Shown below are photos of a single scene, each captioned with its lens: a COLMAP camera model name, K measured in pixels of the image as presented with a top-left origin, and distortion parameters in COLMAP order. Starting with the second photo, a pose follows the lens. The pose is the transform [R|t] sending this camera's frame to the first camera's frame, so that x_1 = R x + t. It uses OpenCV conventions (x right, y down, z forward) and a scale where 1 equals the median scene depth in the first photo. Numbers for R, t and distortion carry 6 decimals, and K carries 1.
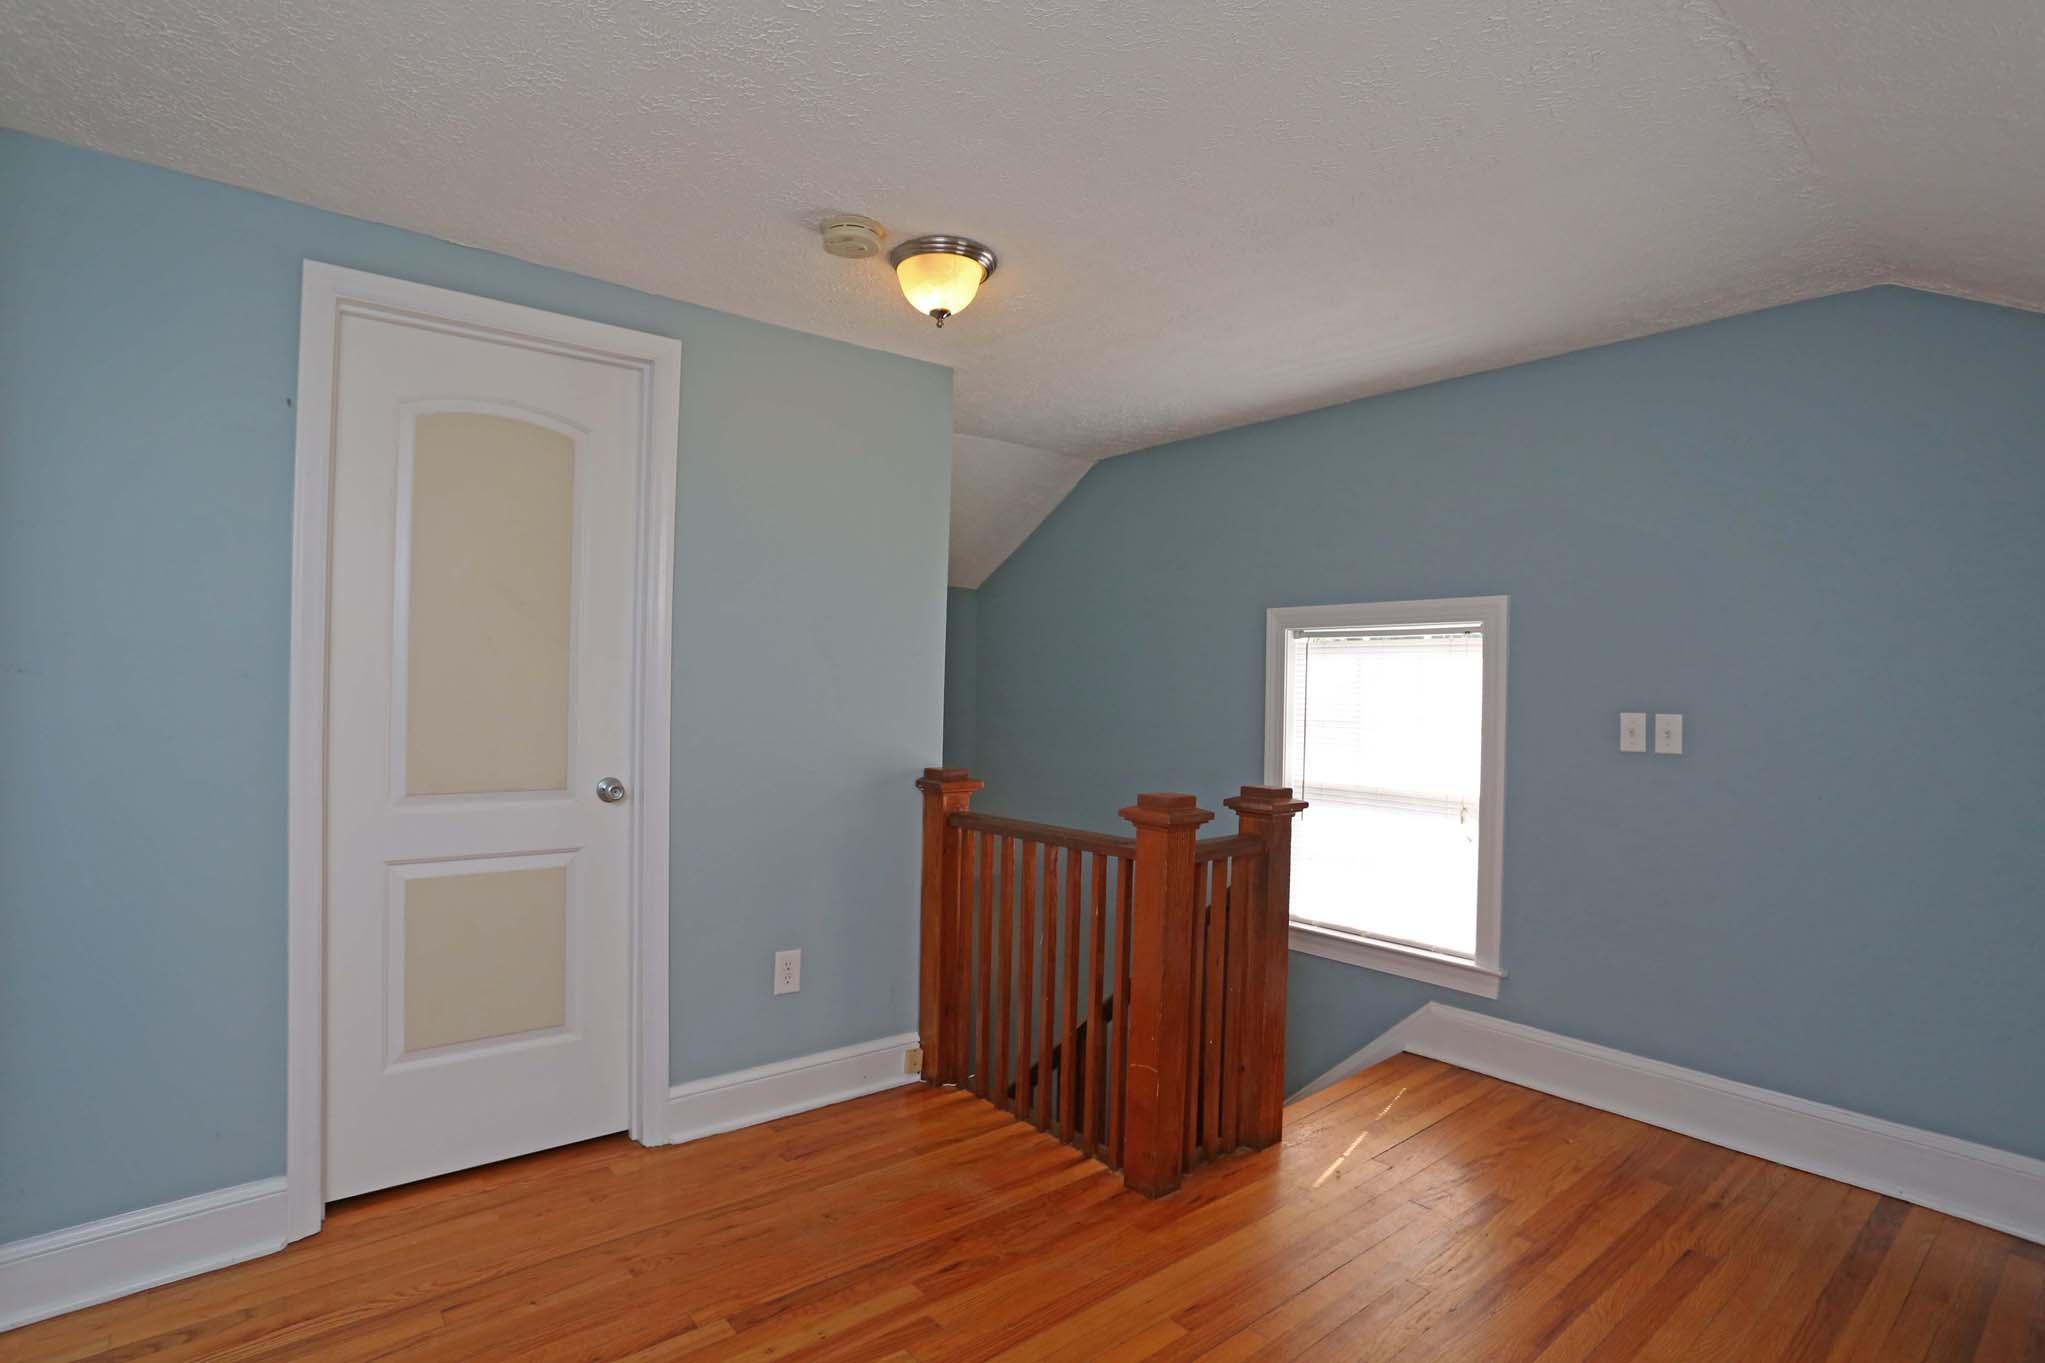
lens RADIAL K [[997.2, 0, 1012.3], [0, 997.2, 682.9], [0, 0, 1]] dist [-0.057632, 0.020773]
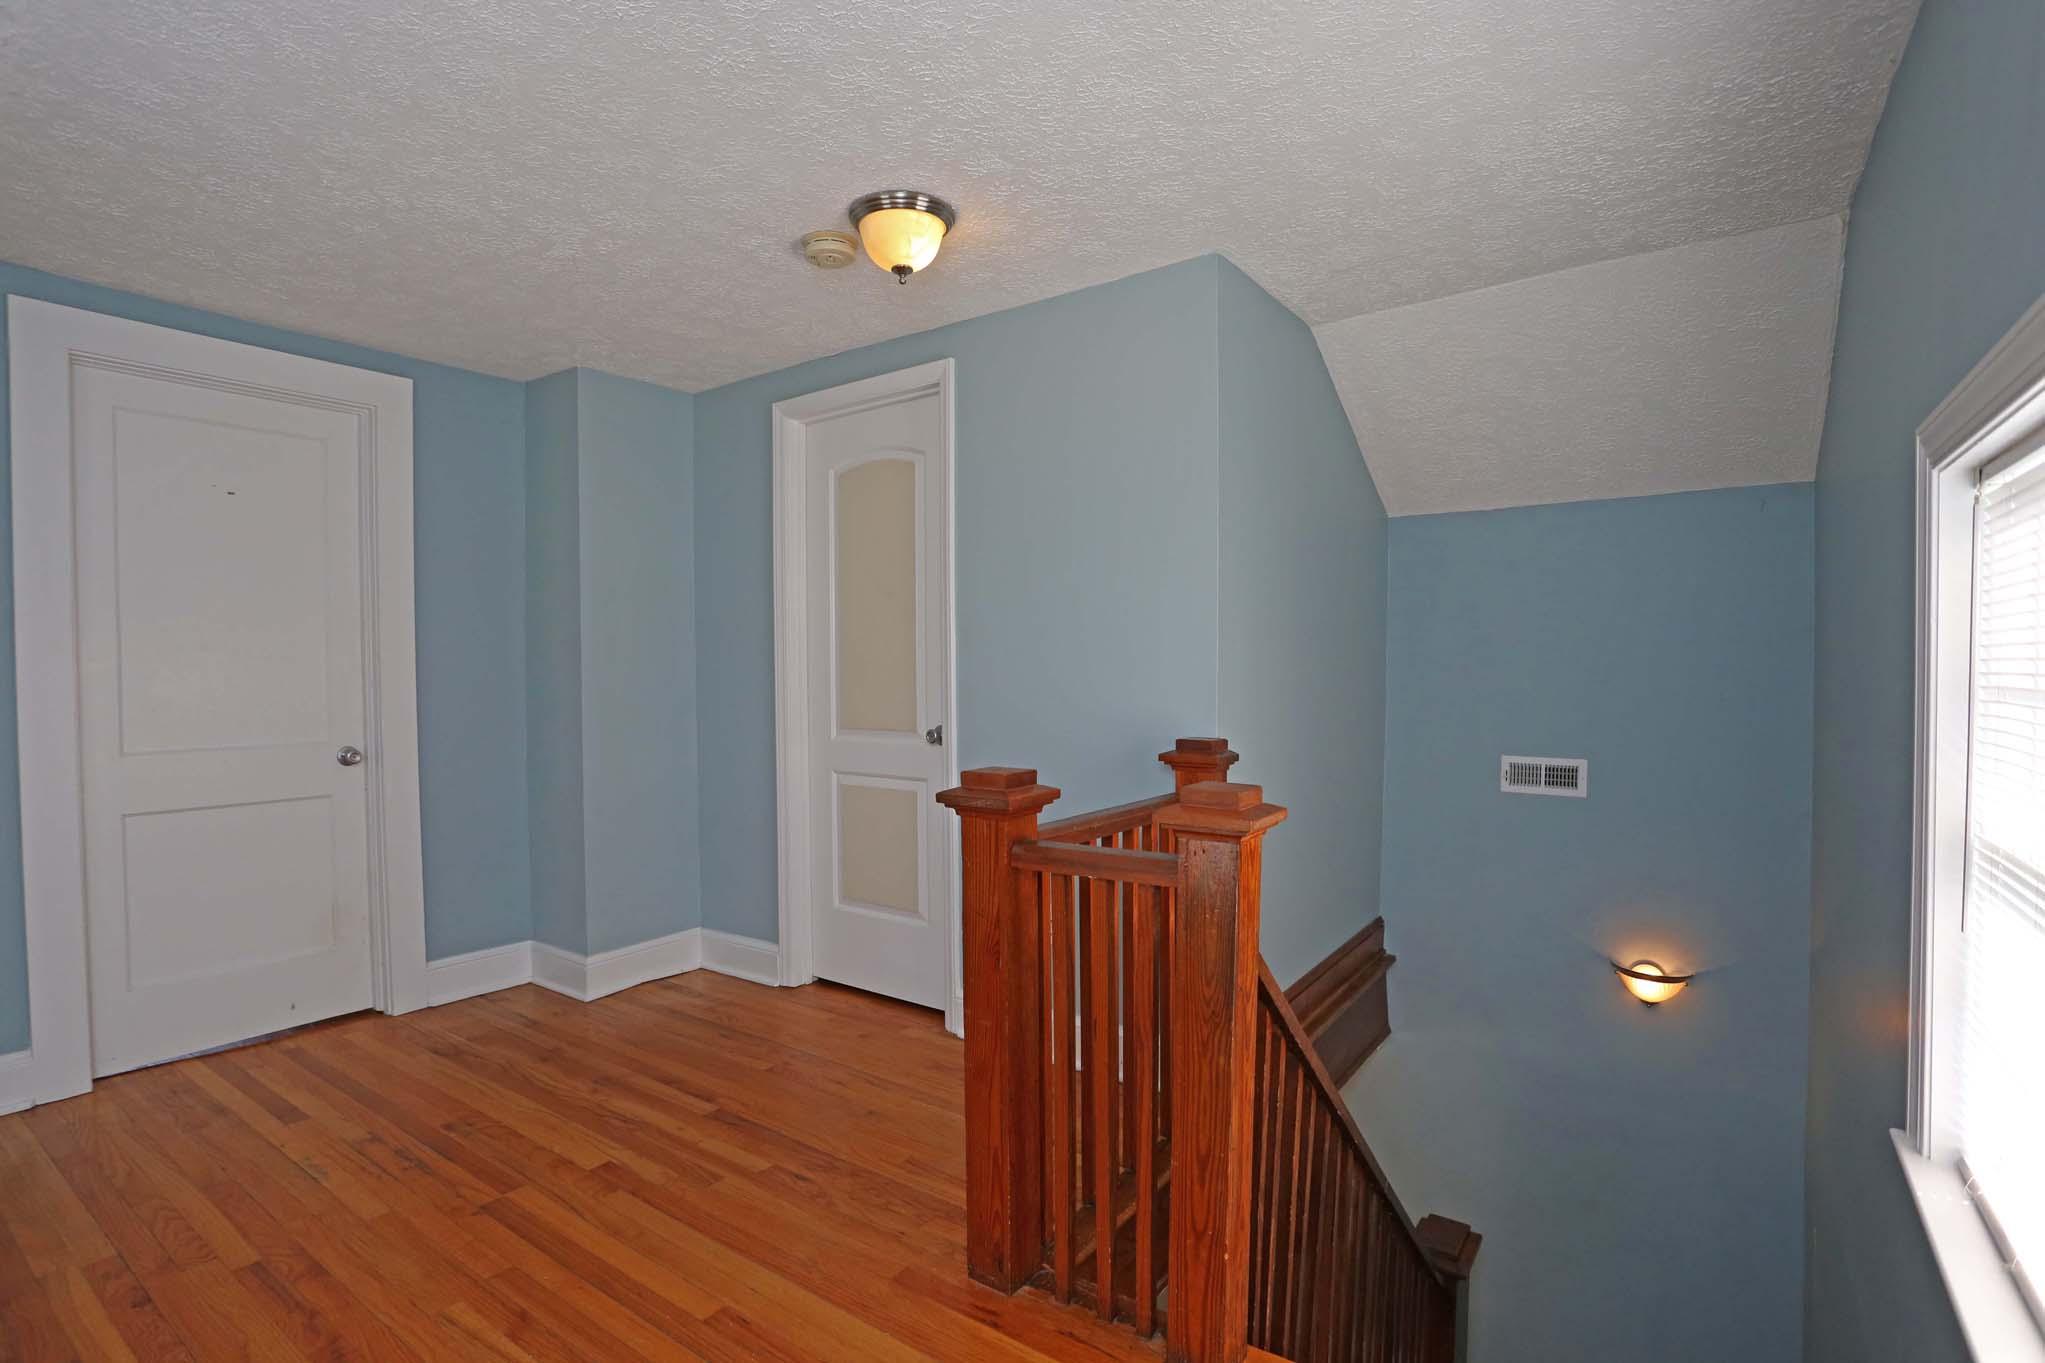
lens RADIAL K [[997.2, 0, 1013.3], [0, 997.2, 683.6], [0, 0, 1]] dist [-0.057632, 0.020773]
pose [[0.261574, -0.007346, -0.965155, 0.889748], [0.008411, 0.999950, -0.005332, 0.055600], [0.965147, -0.006723, 0.261623, 0.811622]]
